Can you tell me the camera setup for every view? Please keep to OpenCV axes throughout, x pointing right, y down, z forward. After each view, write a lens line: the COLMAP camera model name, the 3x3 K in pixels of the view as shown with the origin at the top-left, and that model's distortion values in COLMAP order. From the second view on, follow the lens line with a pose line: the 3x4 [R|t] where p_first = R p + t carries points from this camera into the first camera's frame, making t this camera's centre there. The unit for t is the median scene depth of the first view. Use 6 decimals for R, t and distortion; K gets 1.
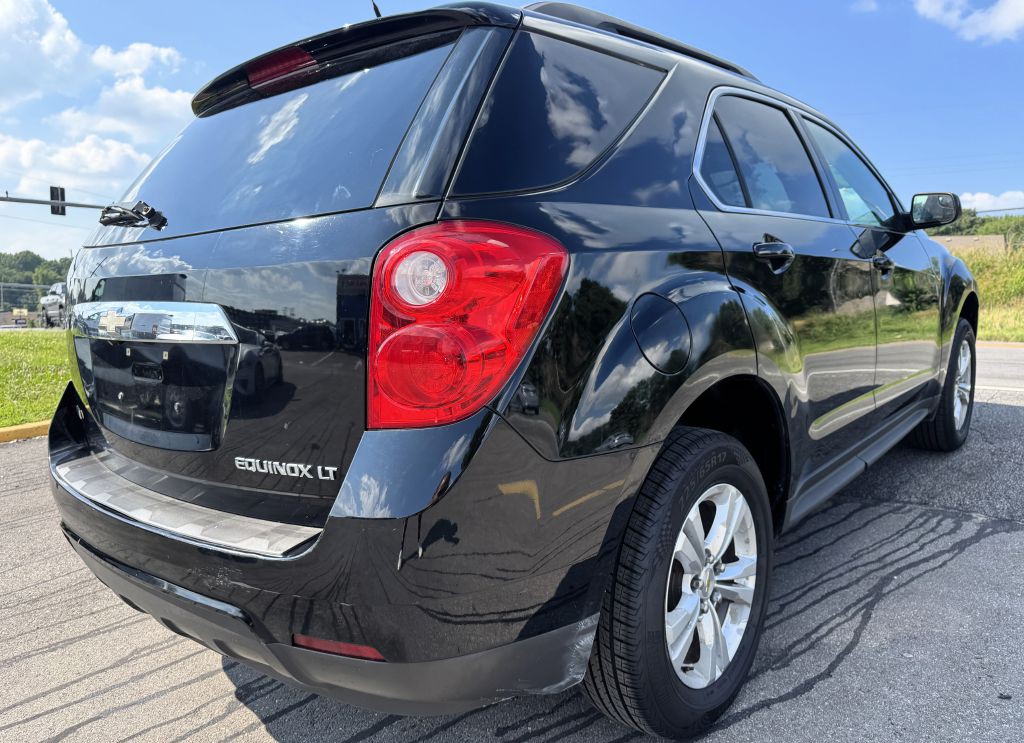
lens RADIAL K [[742.9, 0, 513.2], [0, 742.9, 385.5], [0, 0, 1]] dist [-0.002380, -0.003121]
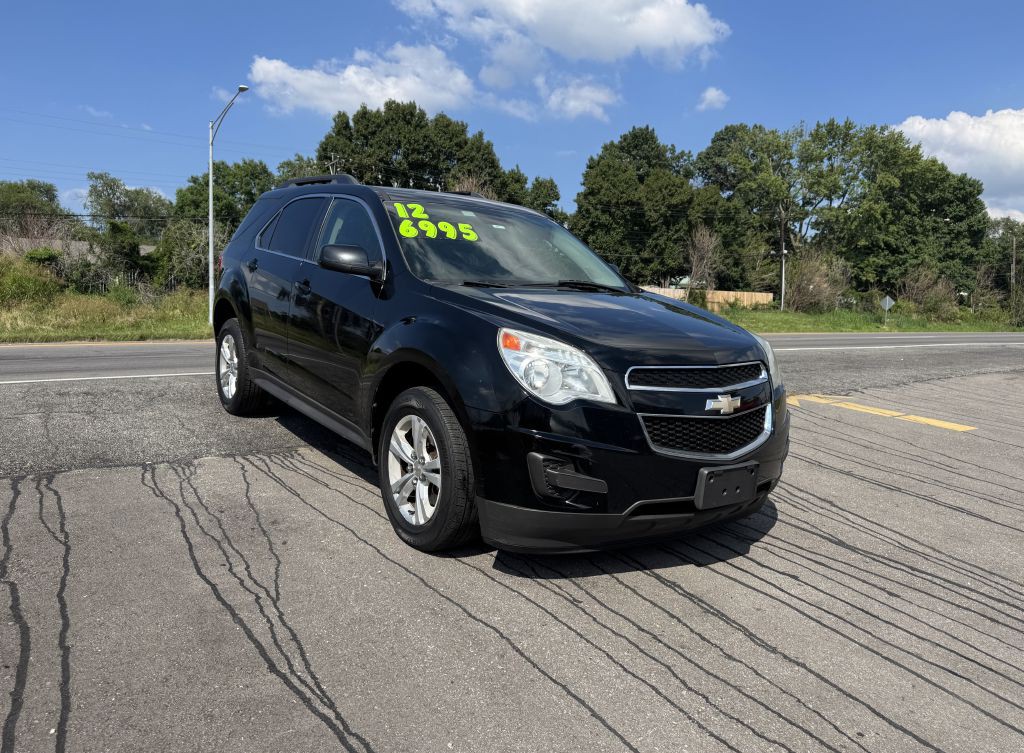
lens RADIAL K [[742.3, 0, 507.0], [0, 742.3, 369.7], [0, 0, 1]] dist [0.005614, -0.004430]
pose [[0.266212, -0.076249, 0.960894, -2.339463], [0.097497, 0.993884, 0.051856, -0.139815], [-0.958971, 0.079880, 0.272018, 1.104896]]
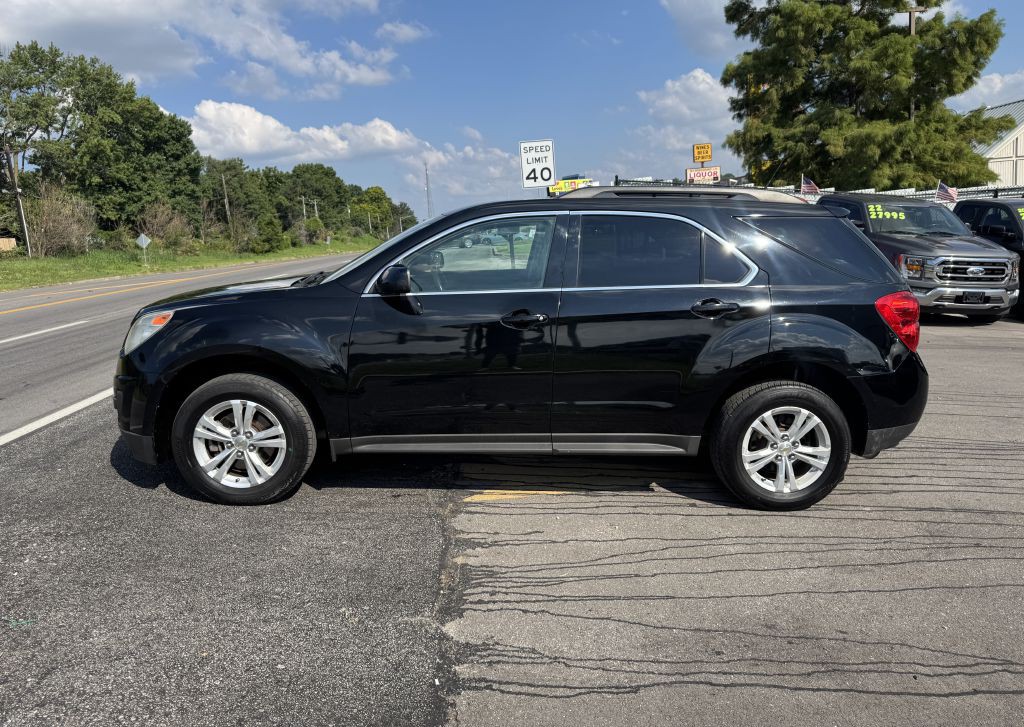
lens RADIAL K [[728.0, 0, 511.4], [0, 728.0, 348.6], [0, 0, 1]] dist [-0.006381, -0.002792]
pose [[-0.665307, -0.089864, 0.741142, -1.453412], [0.140455, 0.959936, 0.242476, -0.695661], [-0.733239, 0.265418, -0.626030, 3.334074]]
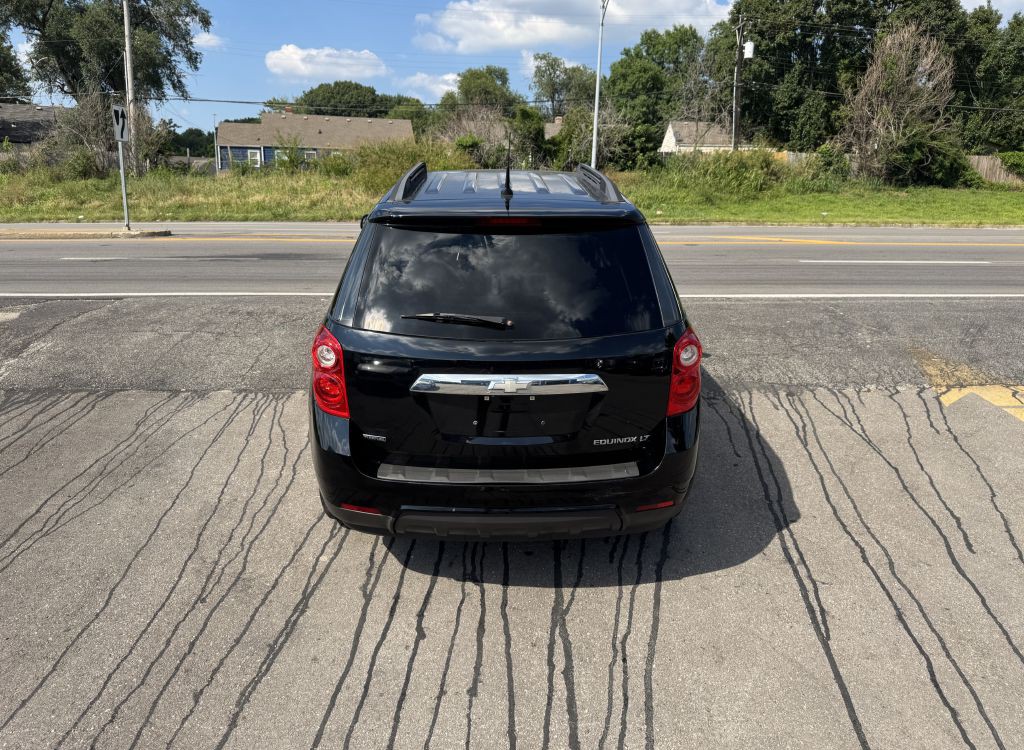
lens RADIAL K [[739.0, 0, 513.8], [0, 739.0, 374.2], [0, 0, 1]] dist [0.012044, -0.011490]
pose [[0.741384, -0.168898, 0.649479, -1.403920], [0.063834, 0.981171, 0.182288, -0.368440], [-0.668038, -0.093686, 0.738206, -0.284830]]
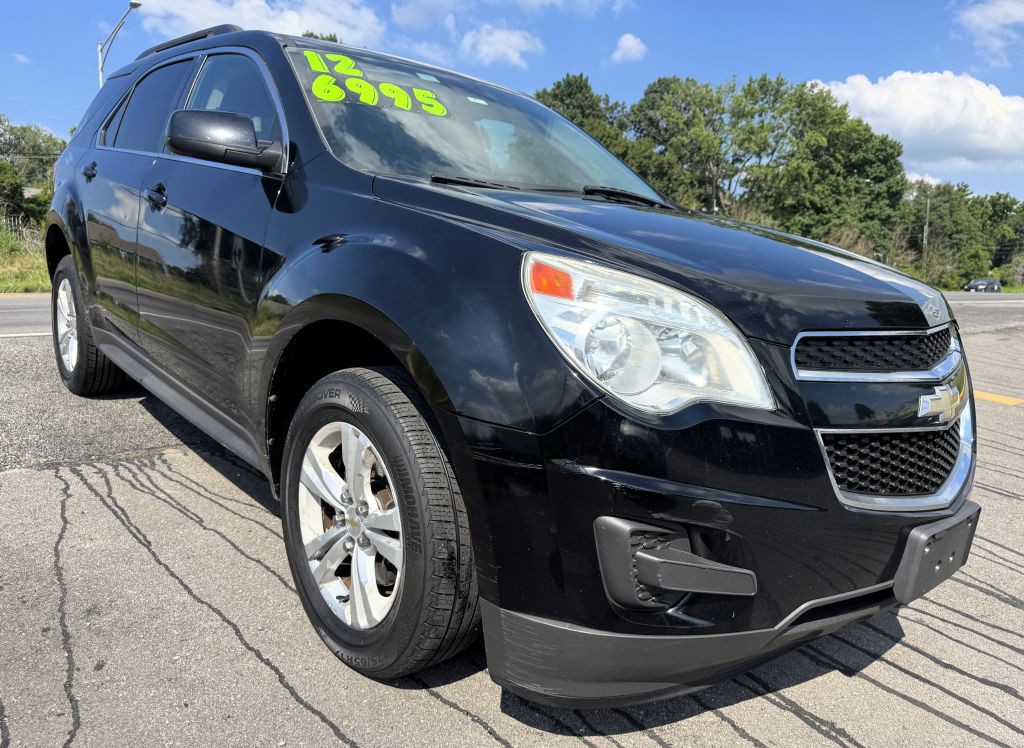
lens RADIAL K [[742.9, 0, 513.2], [0, 742.9, 388.0], [0, 0, 1]] dist [-0.002380, -0.003121]
pose [[0.163983, -0.156517, 0.973967, -1.607718], [0.089254, 0.985637, 0.143364, -0.120405], [-0.982417, 0.063421, 0.175597, 1.419446]]
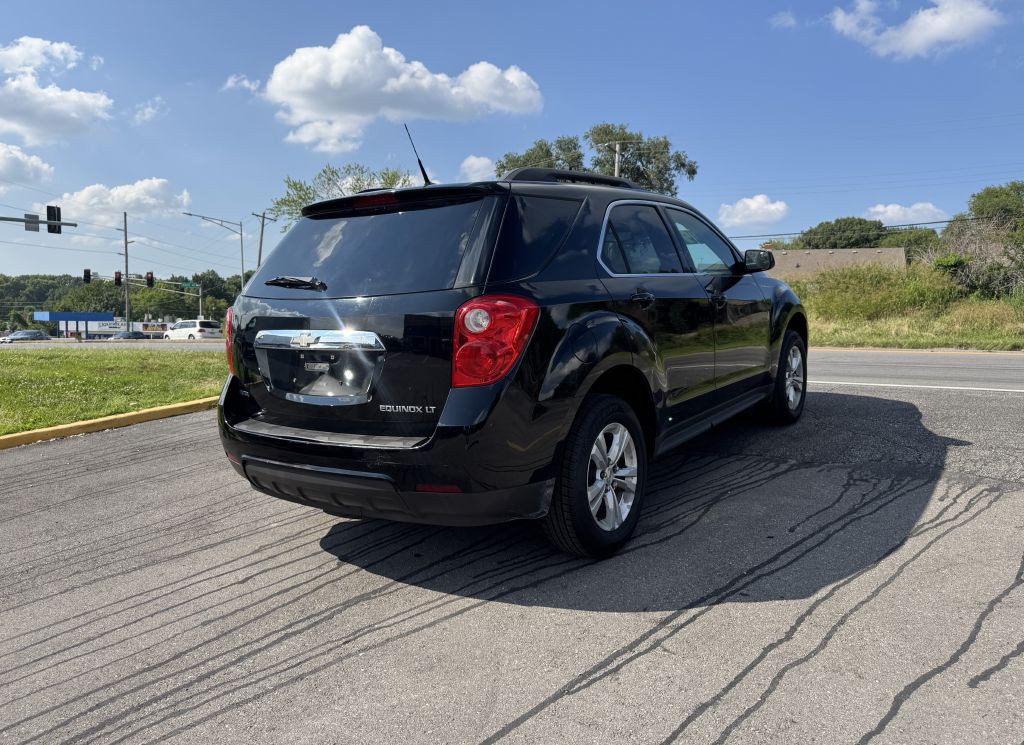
lens RADIAL K [[761.6, 0, 512.0], [0, 761.6, 372.5], [0, 0, 1]] dist [0.005472, -0.004423]
pose [[0.995256, -0.014504, 0.096200, -0.152152], [0.017782, 0.999287, -0.033302, 0.058843], [-0.095648, 0.034855, 0.994805, -0.829097]]
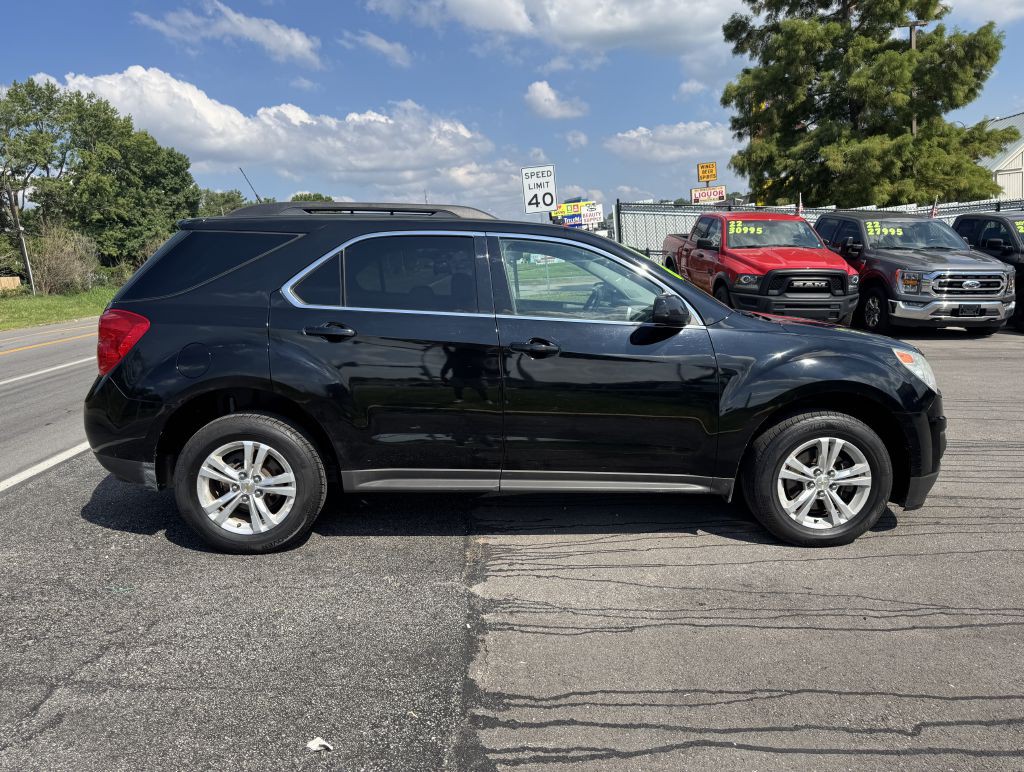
lens RADIAL K [[740.3, 0, 500.2], [0, 740.3, 389.0], [0, 0, 1]] dist [-0.001621, -0.004970]
pose [[-0.650974, -0.087266, 0.754068, -1.673772], [0.166855, 0.952626, 0.254288, -0.721308], [-0.740535, 0.291355, -0.605574, 3.551278]]
